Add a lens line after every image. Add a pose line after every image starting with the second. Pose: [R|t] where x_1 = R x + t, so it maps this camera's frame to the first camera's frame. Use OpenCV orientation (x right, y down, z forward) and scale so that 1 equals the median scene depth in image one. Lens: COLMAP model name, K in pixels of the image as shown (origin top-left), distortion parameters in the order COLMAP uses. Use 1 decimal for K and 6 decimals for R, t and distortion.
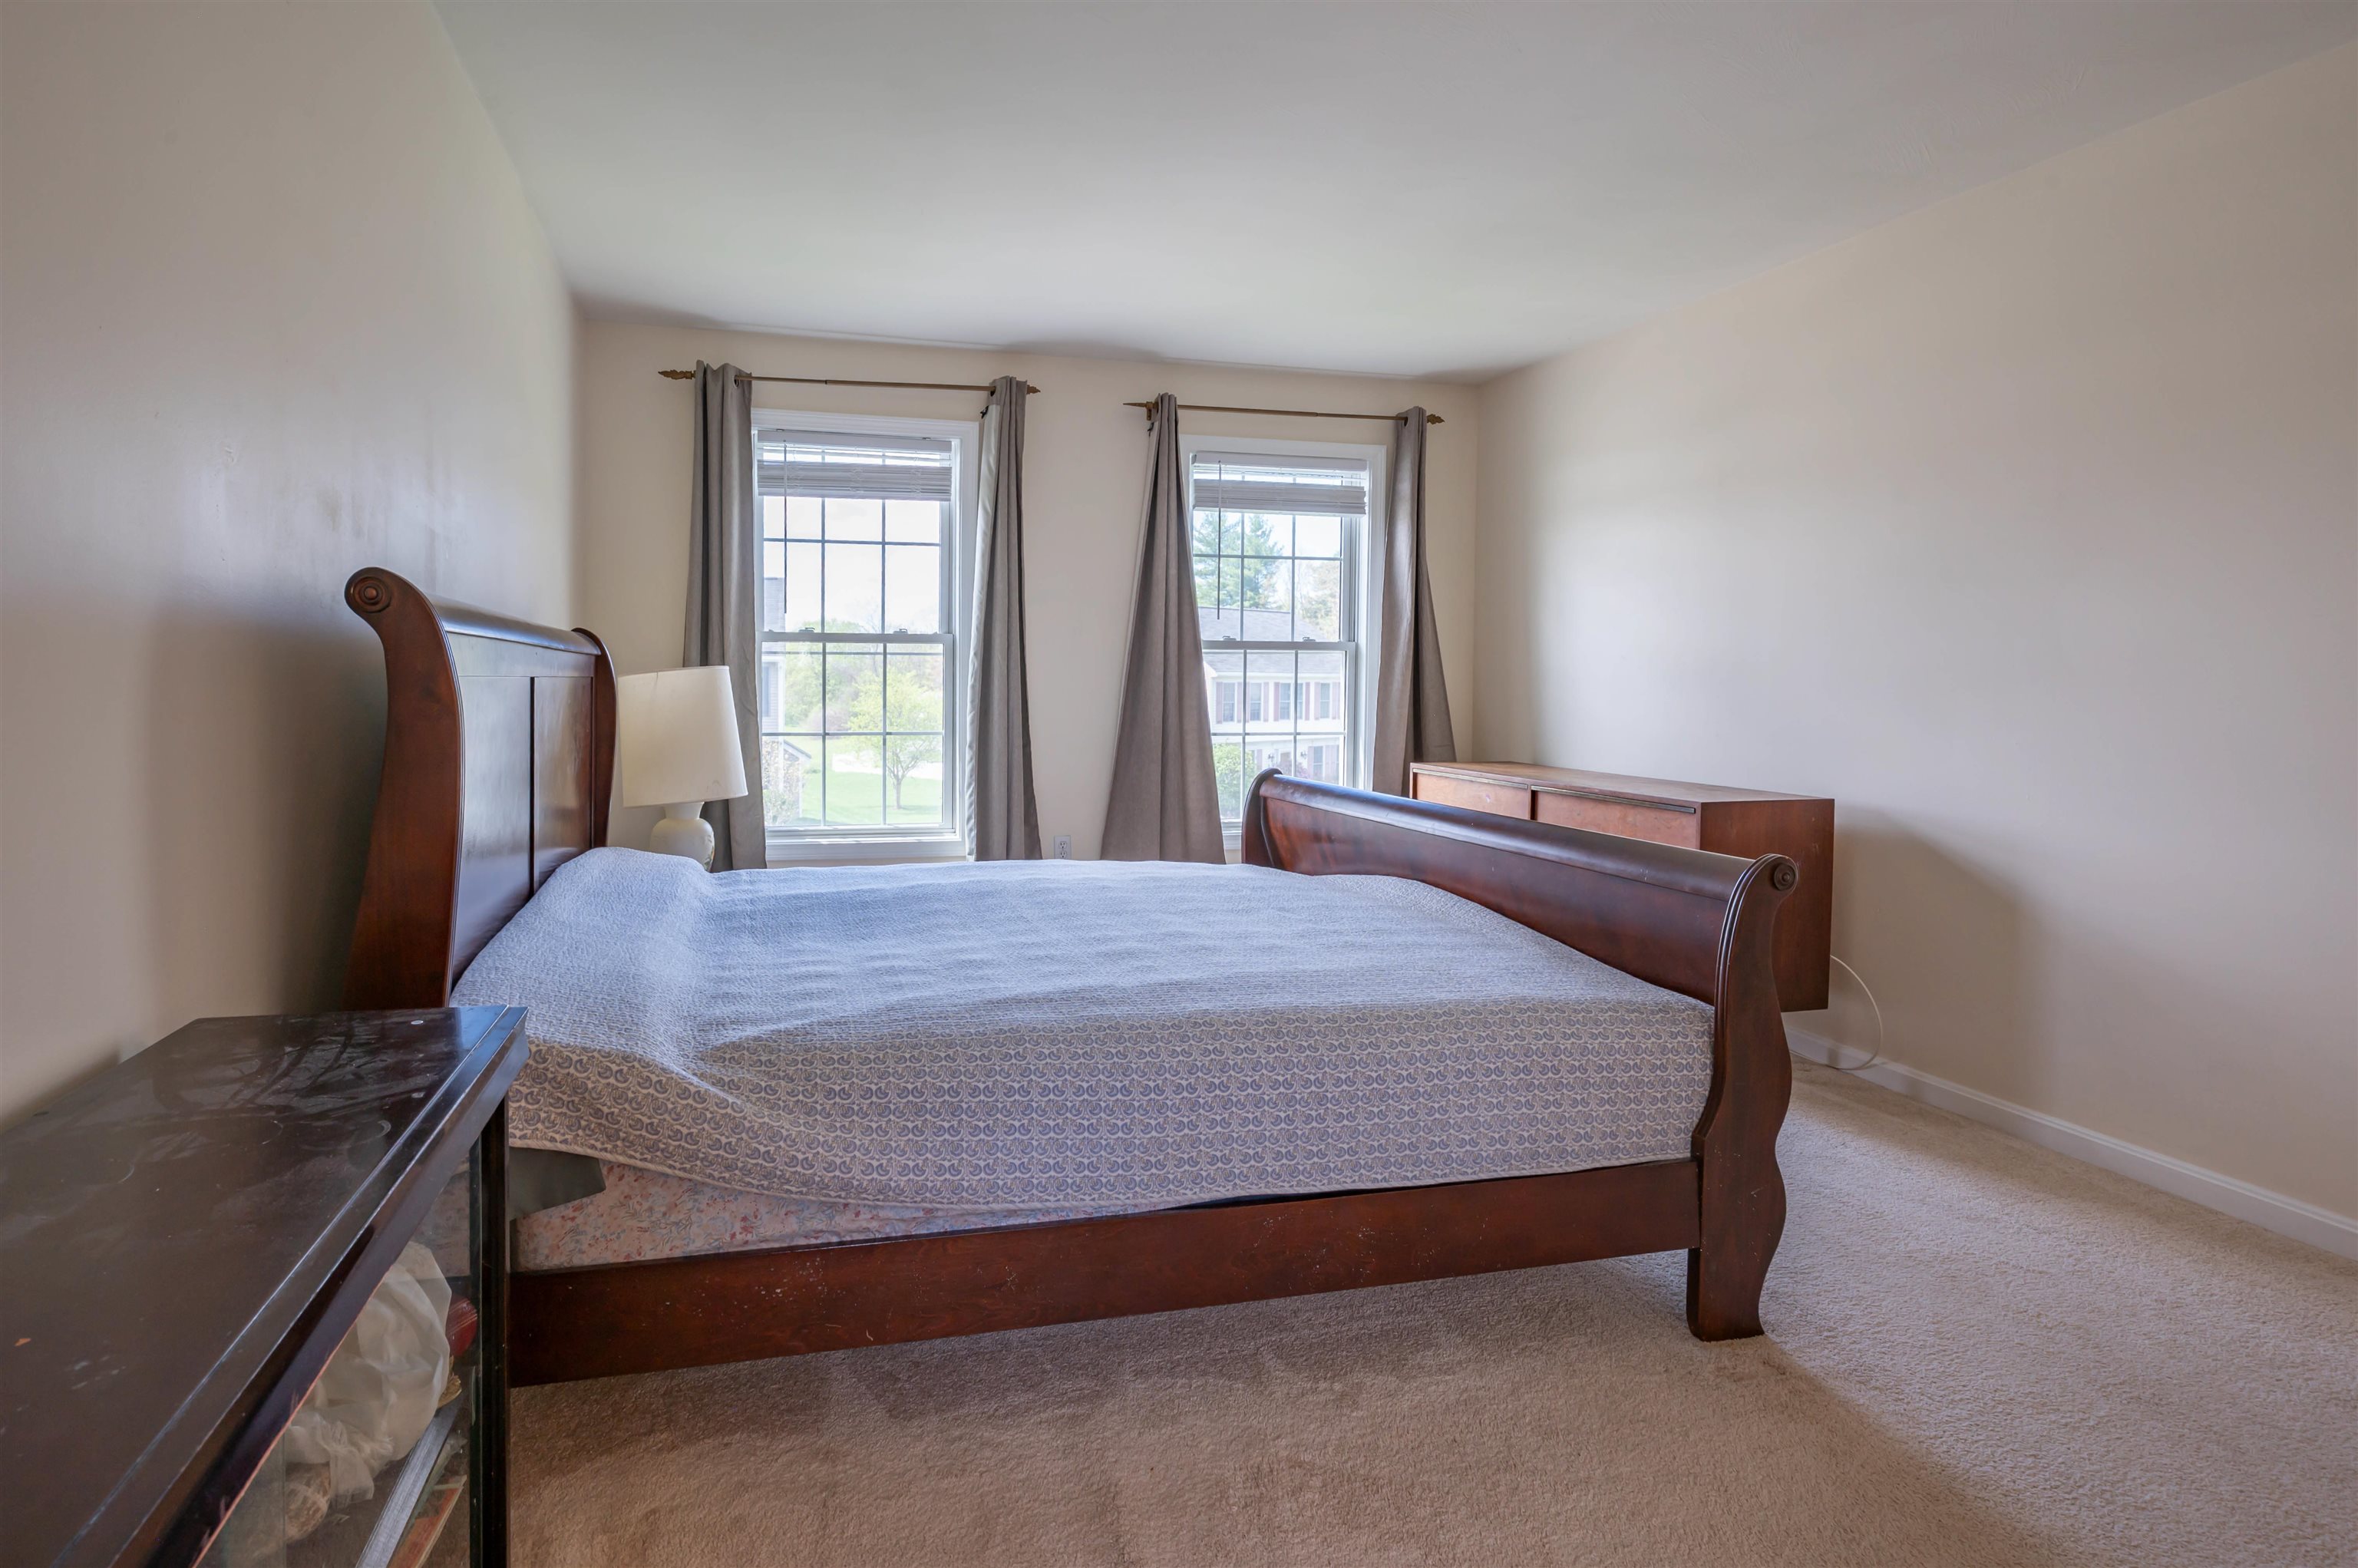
lens RADIAL K [[1156.8, 0, 1258.8], [0, 1156.8, 713.2], [0, 0, 1]] dist [-0.002357, 0.004197]
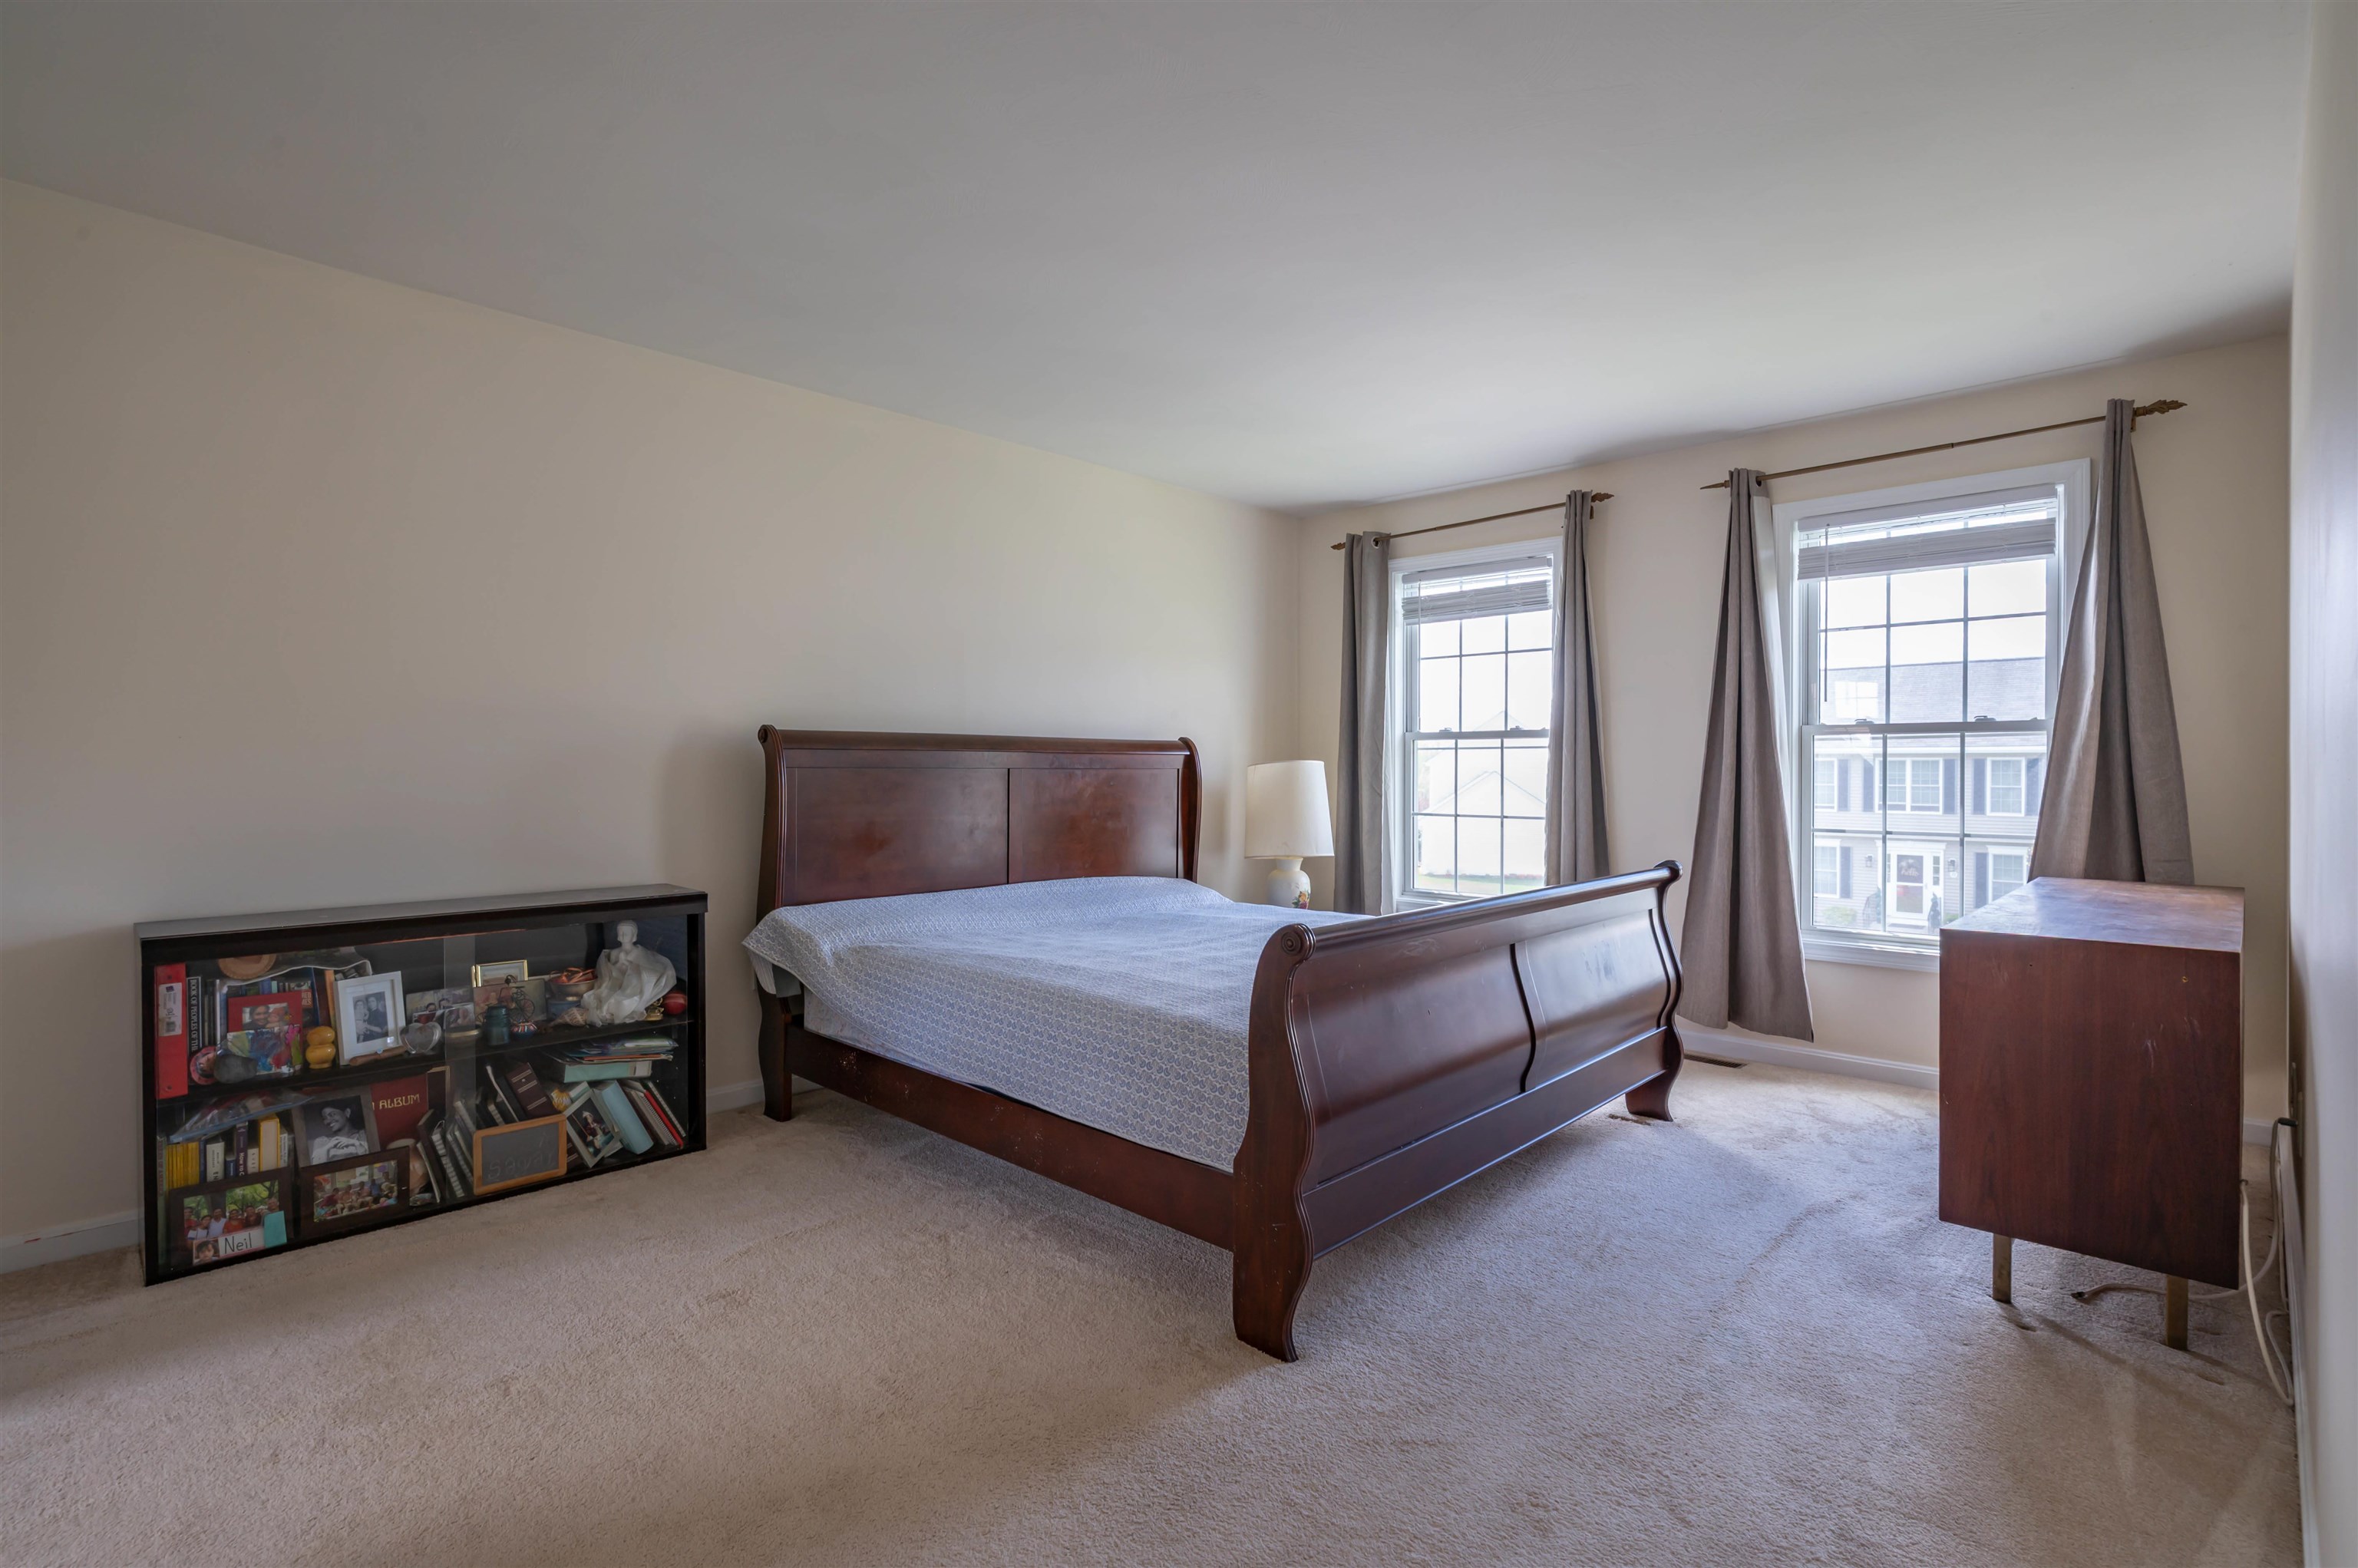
lens RADIAL K [[1156.8, 0, 1173.2], [0, 1156.8, 764.0], [0, 0, 1]] dist [-0.002357, 0.004197]
pose [[0.524383, -0.008067, -0.851444, 0.499107], [-0.023717, 0.999429, -0.024075, 0.000023], [0.851152, 0.032818, 0.523892, 0.119921]]
